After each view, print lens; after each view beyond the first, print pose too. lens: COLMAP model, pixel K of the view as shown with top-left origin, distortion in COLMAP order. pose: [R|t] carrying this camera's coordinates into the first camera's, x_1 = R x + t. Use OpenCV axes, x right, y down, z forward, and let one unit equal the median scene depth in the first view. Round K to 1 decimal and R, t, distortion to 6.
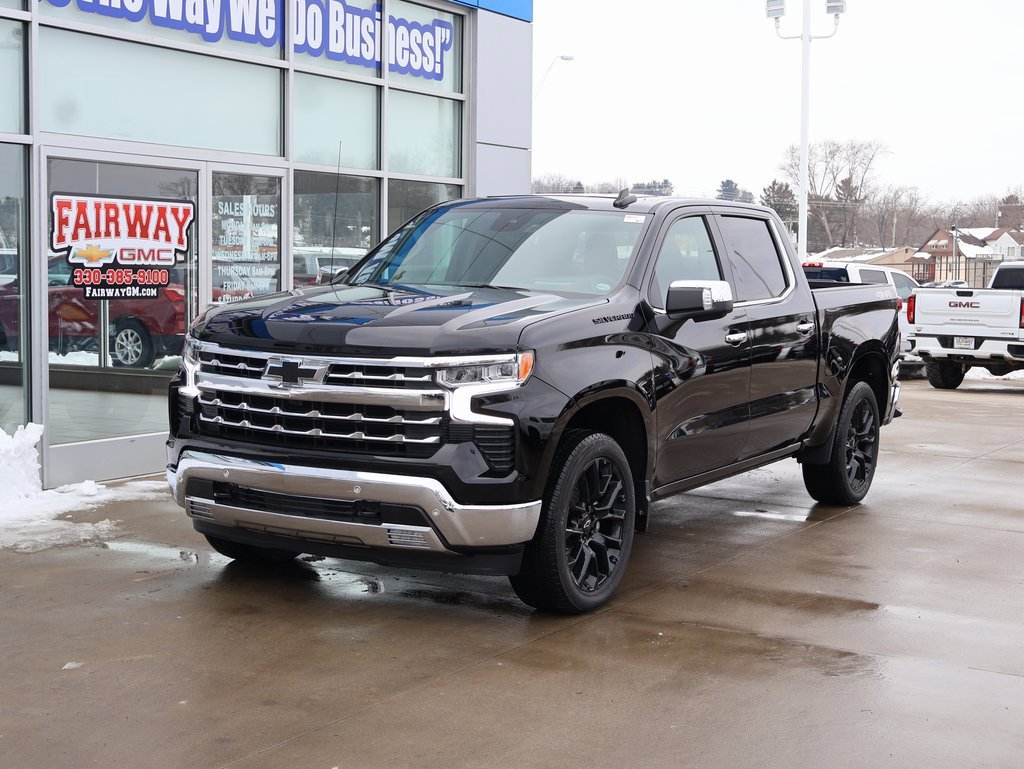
lens RADIAL K [[1568.6, 0, 512.0], [0, 1568.6, 384.5], [0, 0, 1]] dist [-0.002807, 0.009662]
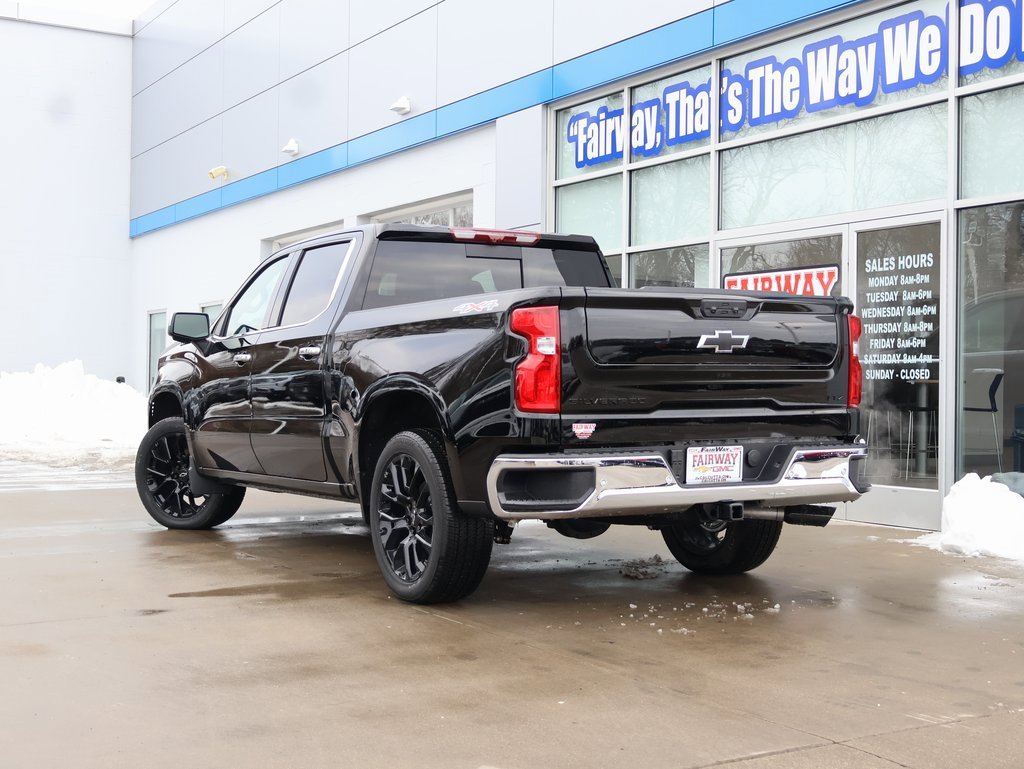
lens RADIAL K [[1387.0, 0, 512.0], [0, 1387.0, 384.5], [0, 0, 1]] dist [0.001629, -0.024364]
pose [[-0.490858, -0.020363, -0.871002, 0.736614], [-0.083679, 0.996207, 0.023867, -0.041652], [0.867212, 0.084600, -0.490700, 1.318980]]
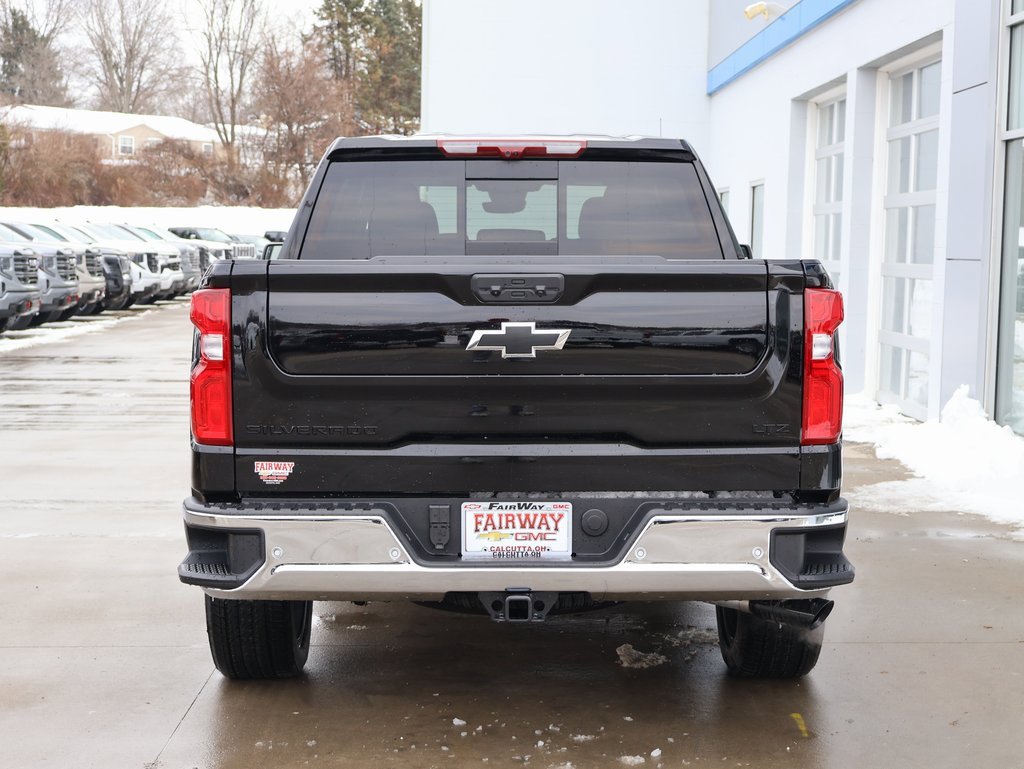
lens RADIAL K [[1748.6, 0, 512.0], [0, 1748.6, 384.5], [0, 0, 1]] dist [-0.017992, -0.007508]
pose [[-0.857960, 0.012887, -0.513555, 0.429205], [-0.068331, 0.987940, 0.138946, -0.105999], [0.509152, 0.154302, -0.846732, 1.504309]]
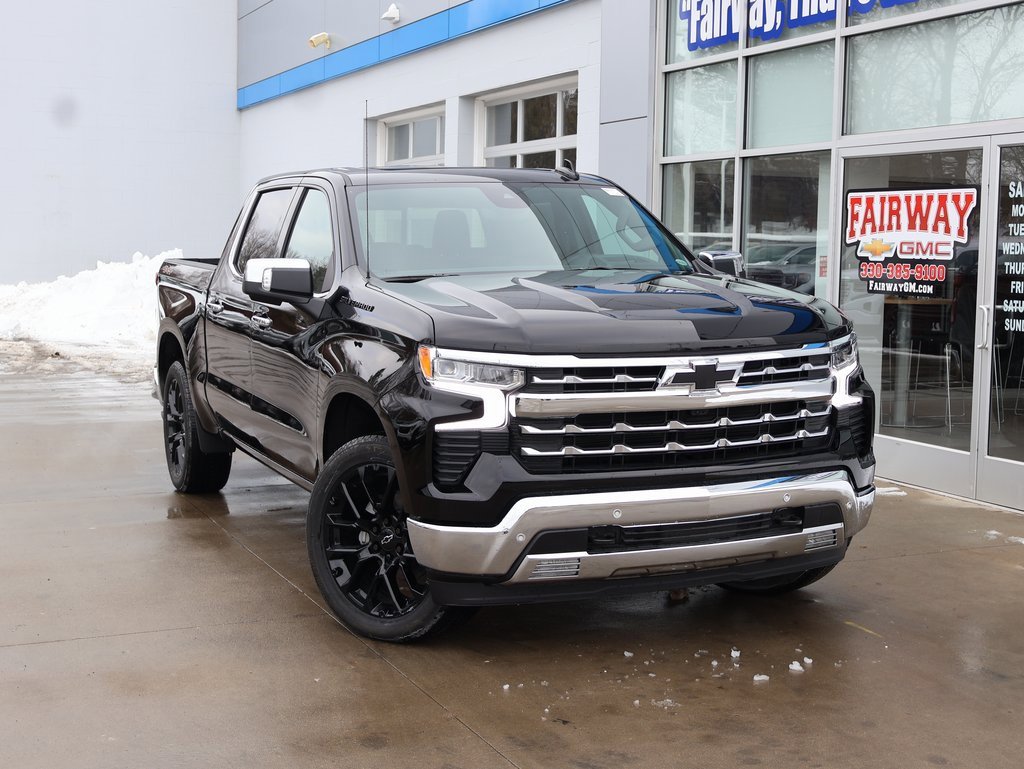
lens RADIAL K [[1540.2, 0, 512.0], [0, 1540.2, 384.5], [0, 0, 1]] dist [-0.013126, 0.063552]
pose [[-0.600375, 0.049415, -0.798190, 0.642032], [-0.084371, 0.988605, 0.124665, -0.096026], [0.795255, 0.142190, -0.589365, 1.353680]]
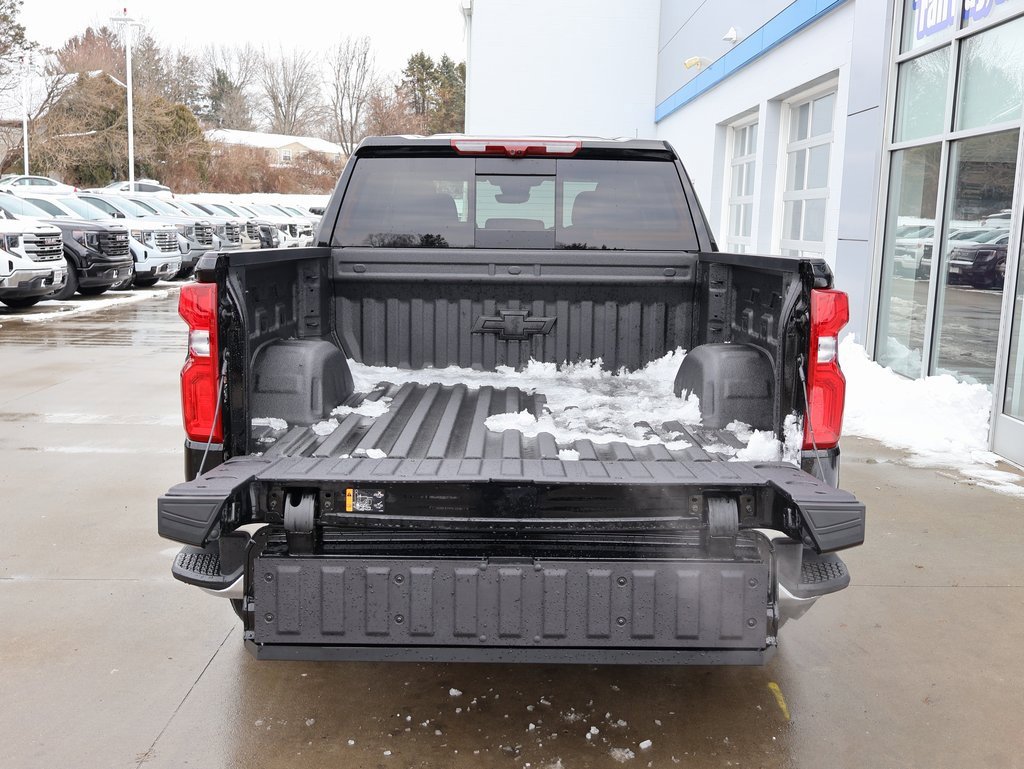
lens RADIAL K [[1049.8, 0, 512.0], [0, 1049.8, 384.5], [0, 0, 1]] dist [0.017653, -0.010350]
pose [[-0.864126, 0.041146, -0.501591, 0.324058], [-0.077963, 0.973677, 0.214183, -0.099756], [0.497200, 0.224186, -0.838172, 1.336755]]
